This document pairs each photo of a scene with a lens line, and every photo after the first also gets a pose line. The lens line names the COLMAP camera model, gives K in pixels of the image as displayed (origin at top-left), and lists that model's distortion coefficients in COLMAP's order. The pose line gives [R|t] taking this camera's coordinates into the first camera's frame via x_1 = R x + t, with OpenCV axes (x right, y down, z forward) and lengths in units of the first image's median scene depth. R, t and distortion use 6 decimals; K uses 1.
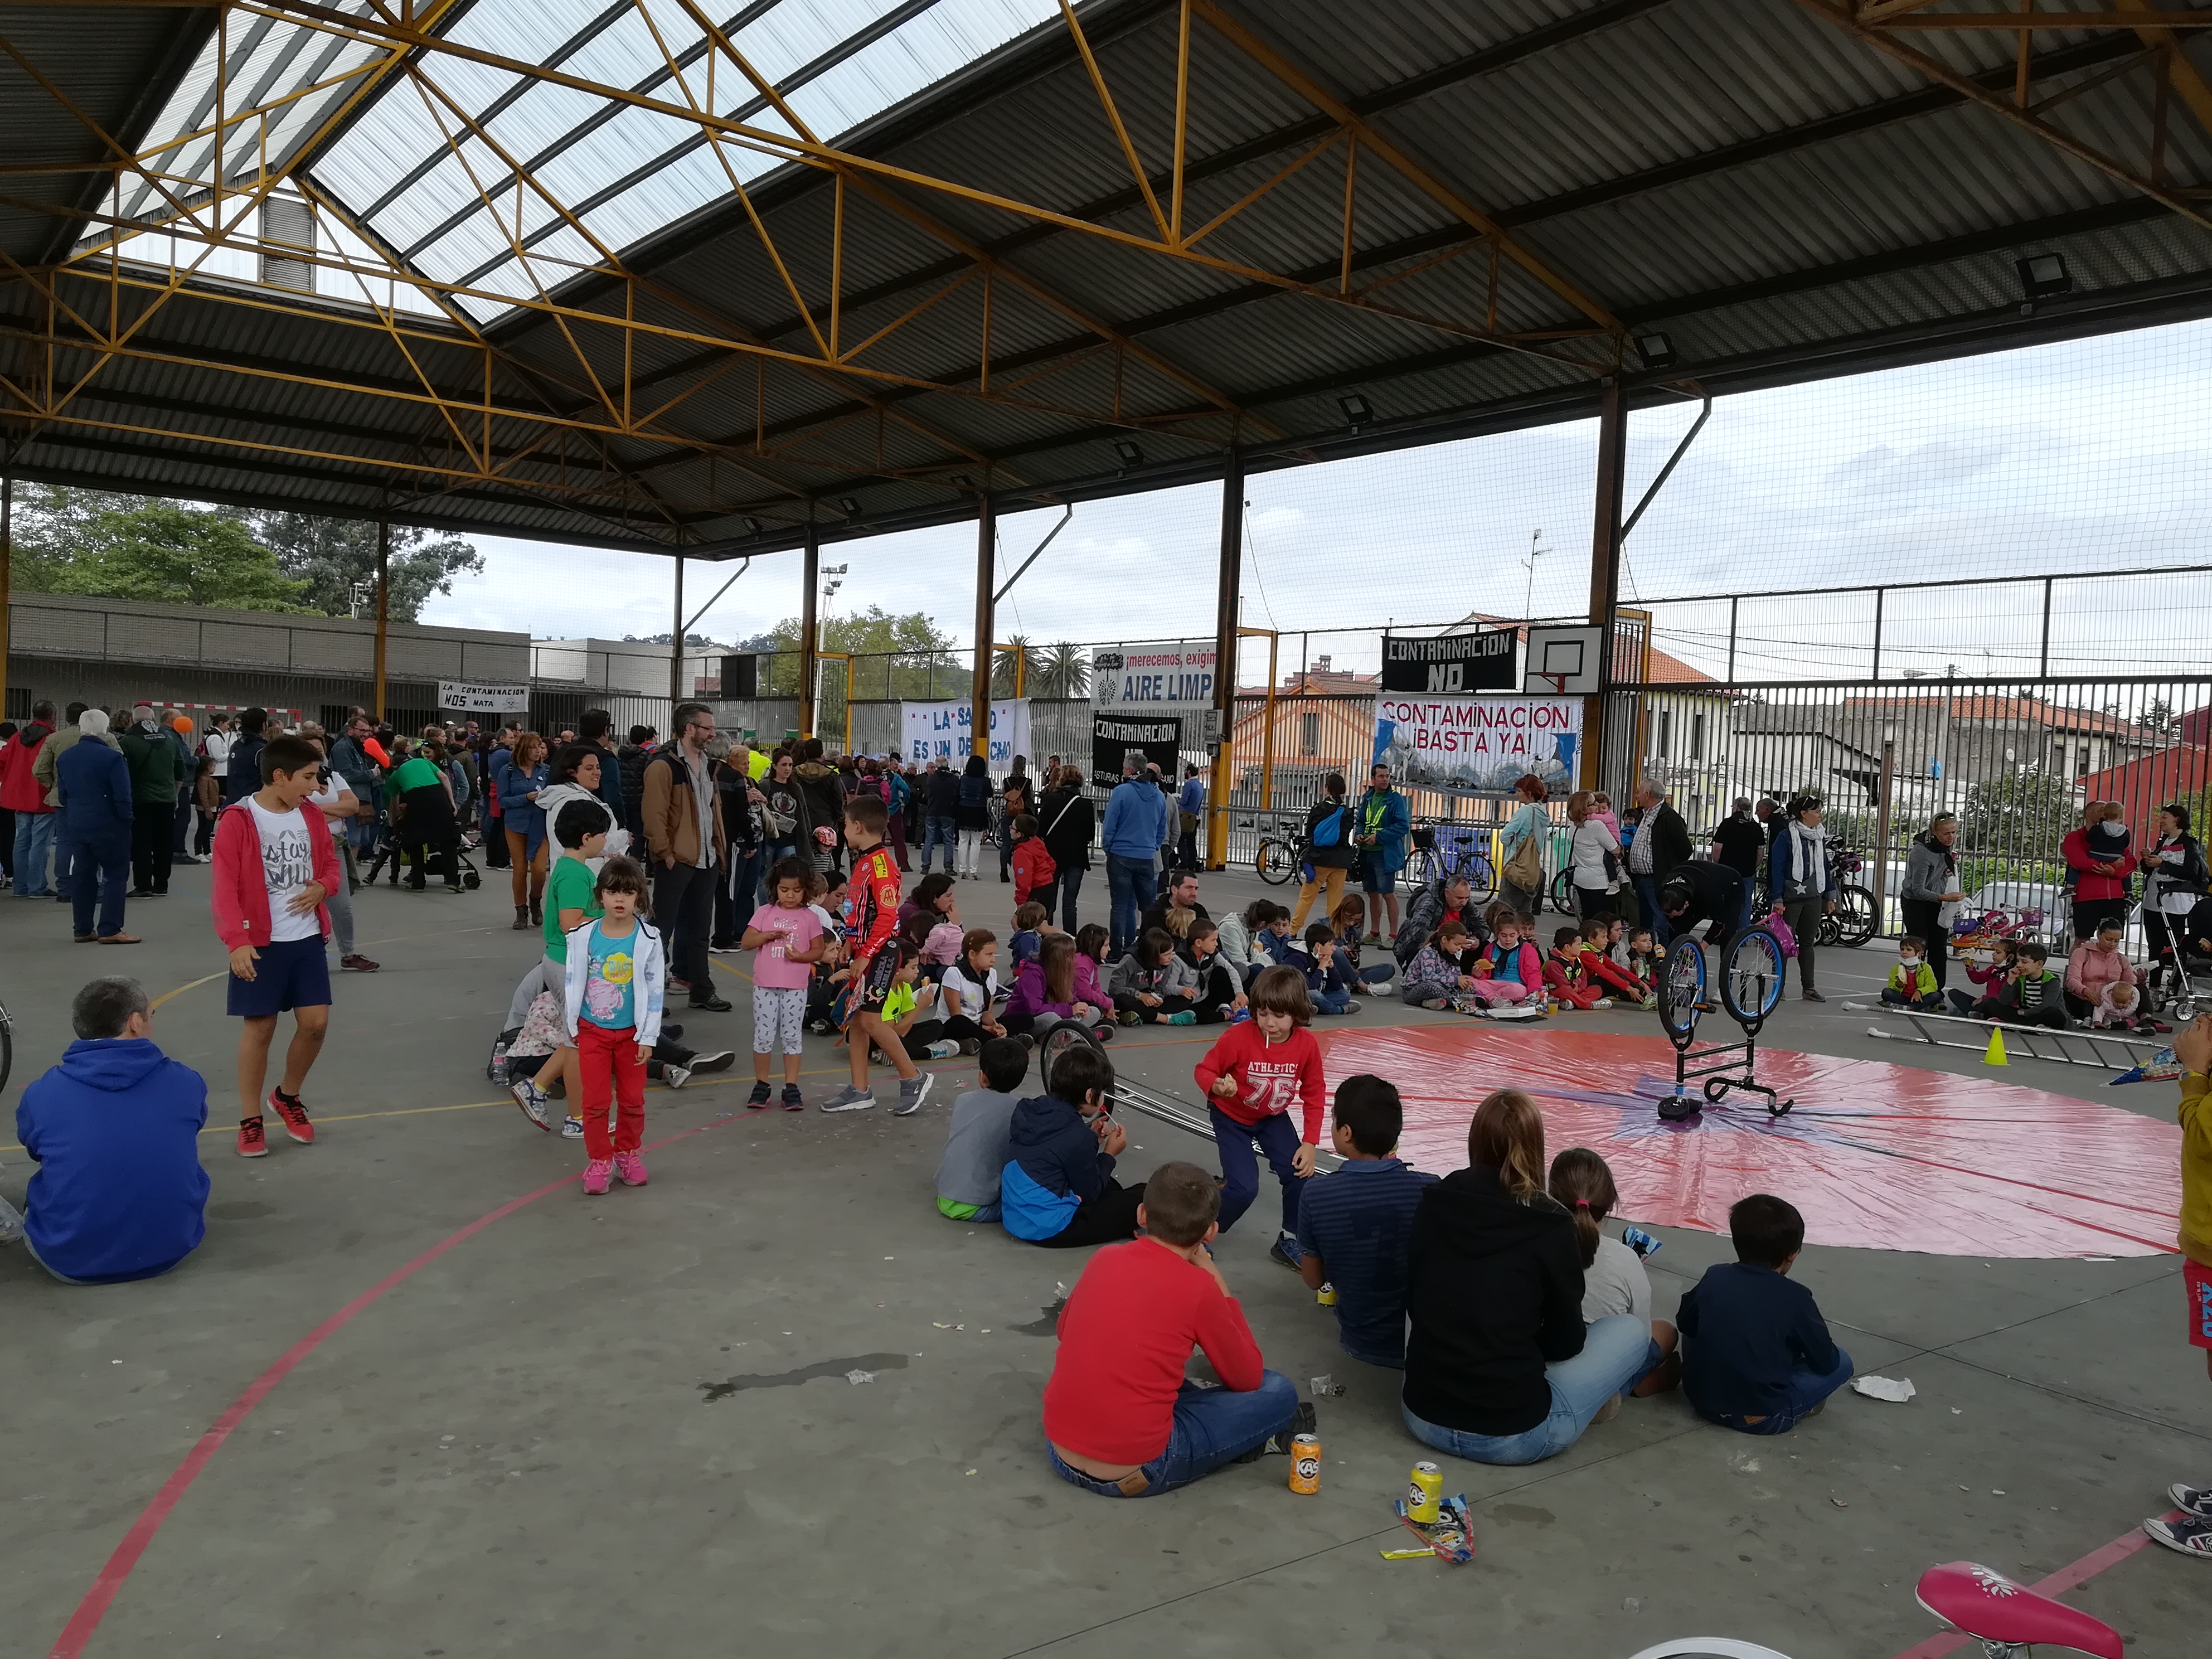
lens RADIAL K [[1733.6, 0, 1113.1], [0, 1733.6, 834.5], [0, 0, 1]] dist [0.060372, -0.088982]
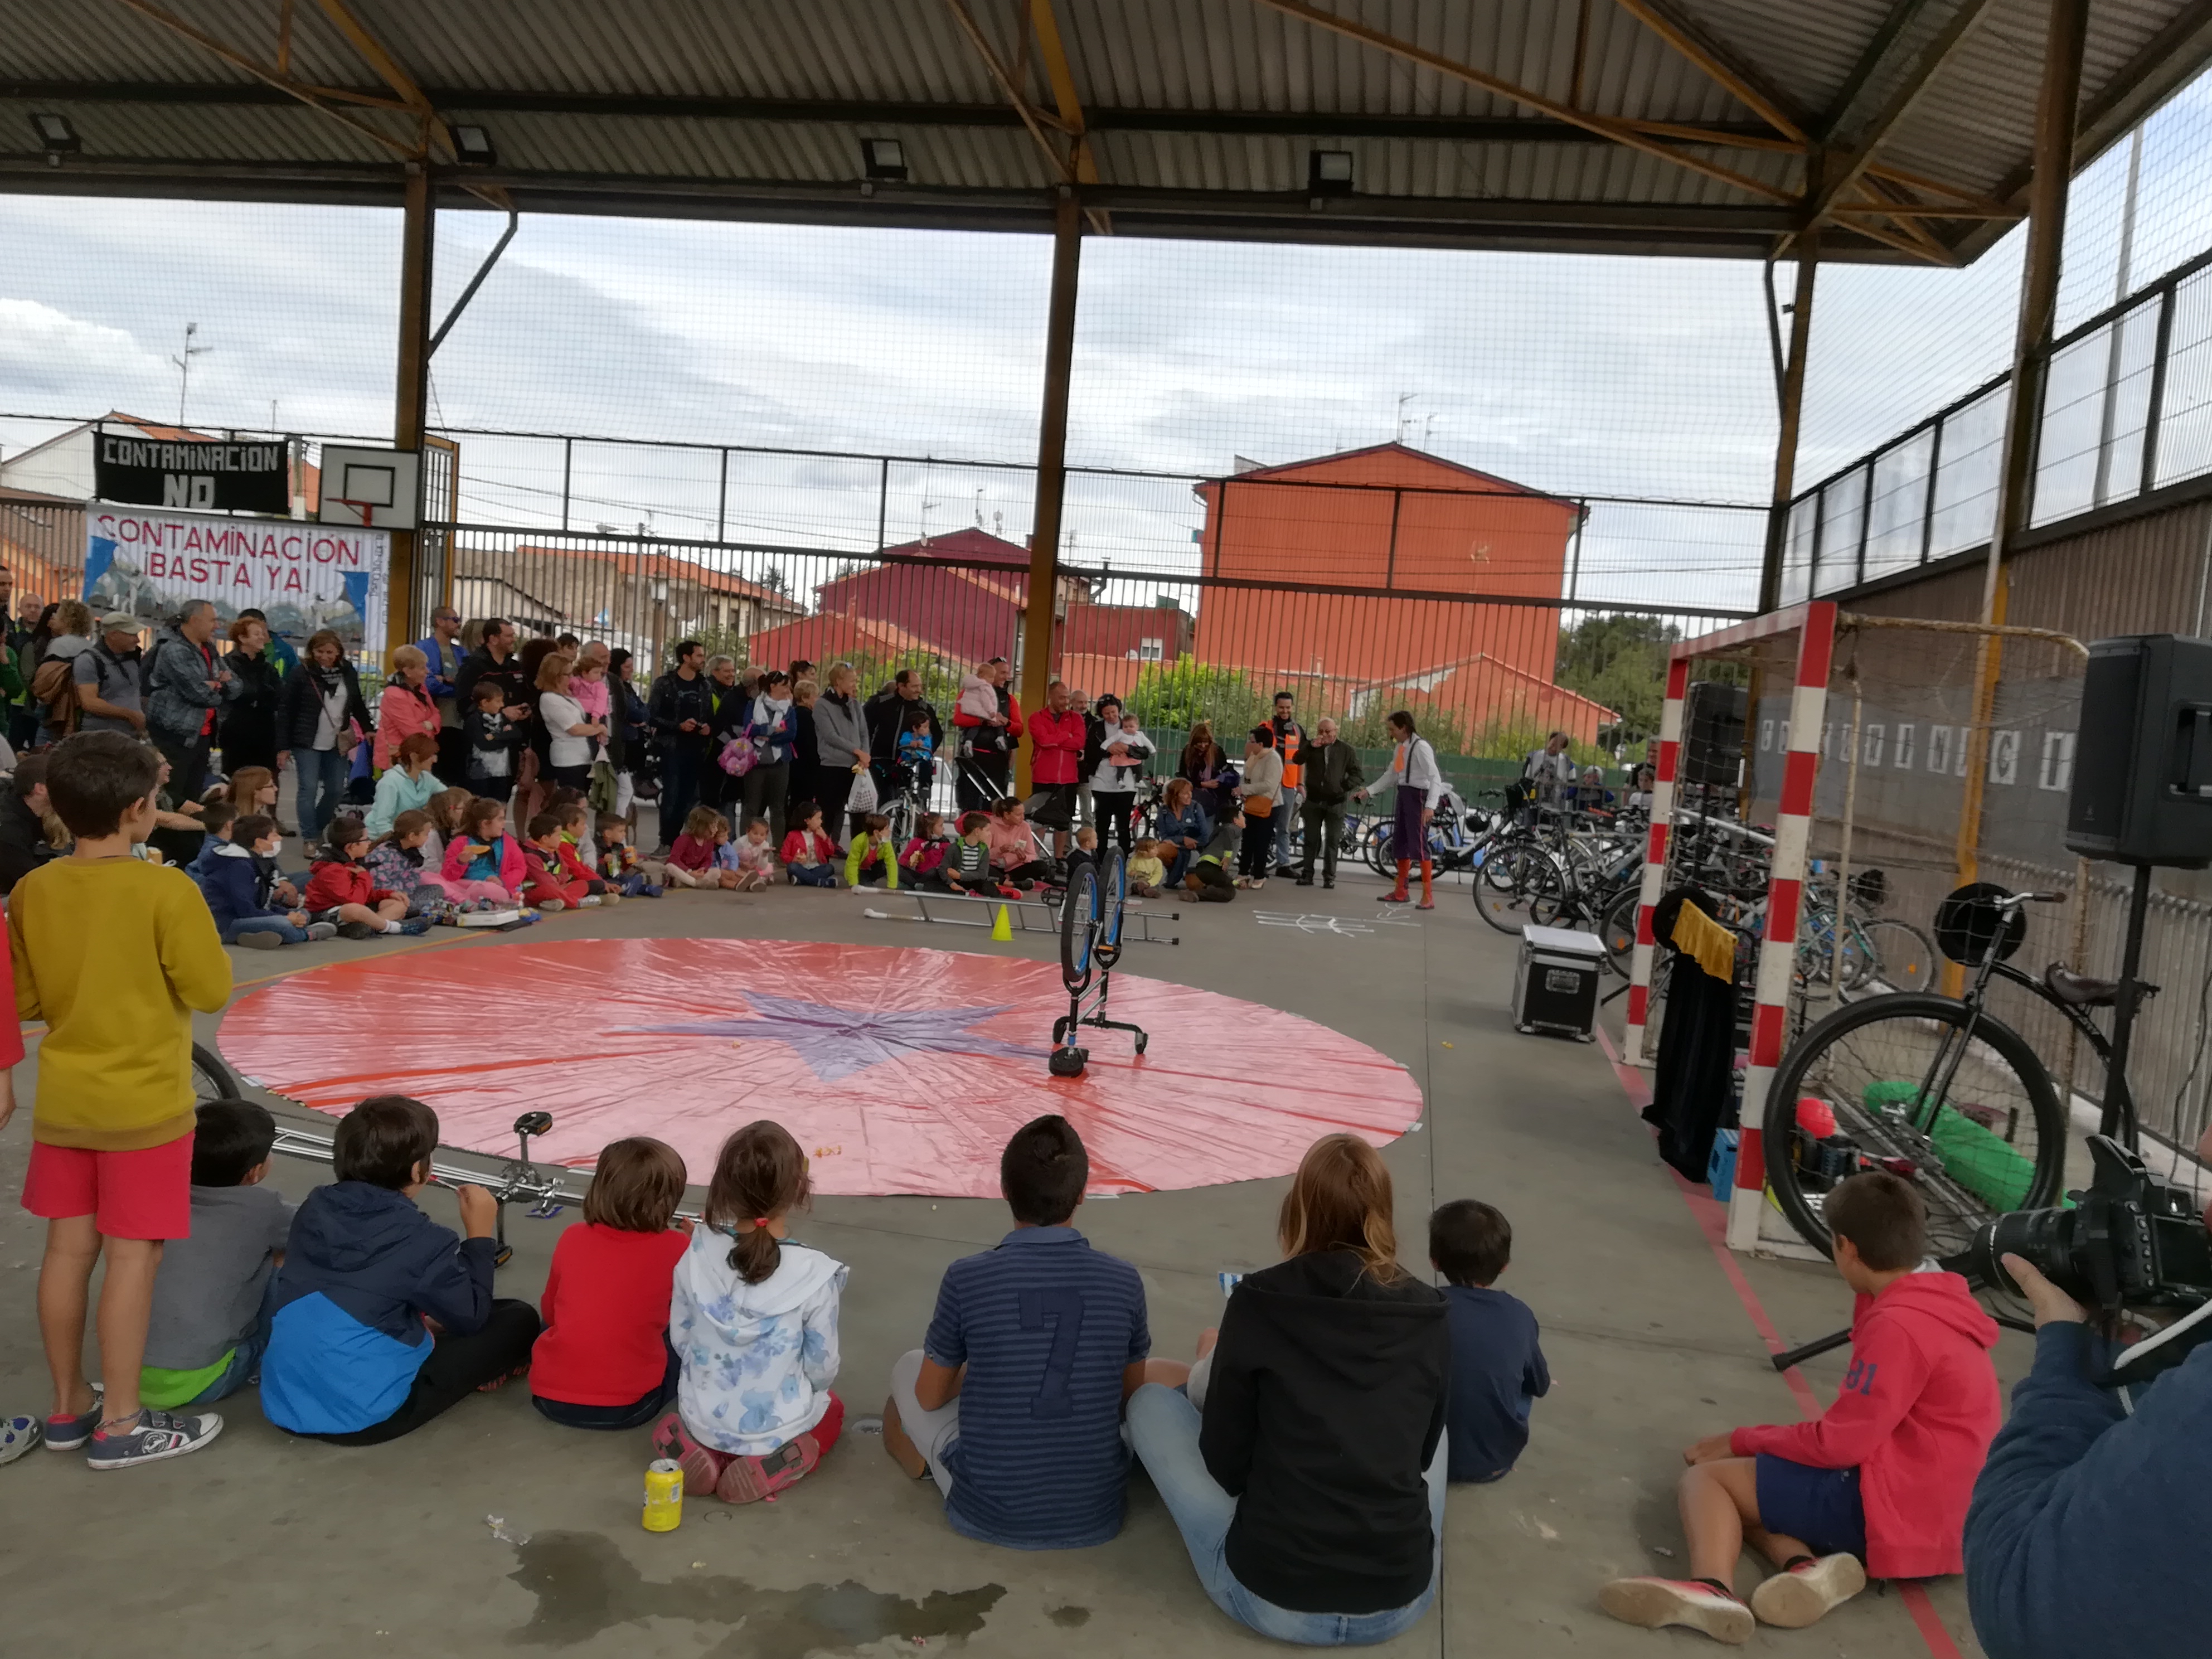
lens RADIAL K [[1756.5, 0, 1026.6], [0, 1756.5, 827.0], [0, 0, 1]] dist [0.052552, -0.087712]
pose [[0.750664, -0.031454, 0.659935, -0.124967], [-0.026231, 0.996660, 0.077340, -0.013362], [-0.660163, -0.075367, 0.747331, 0.178743]]
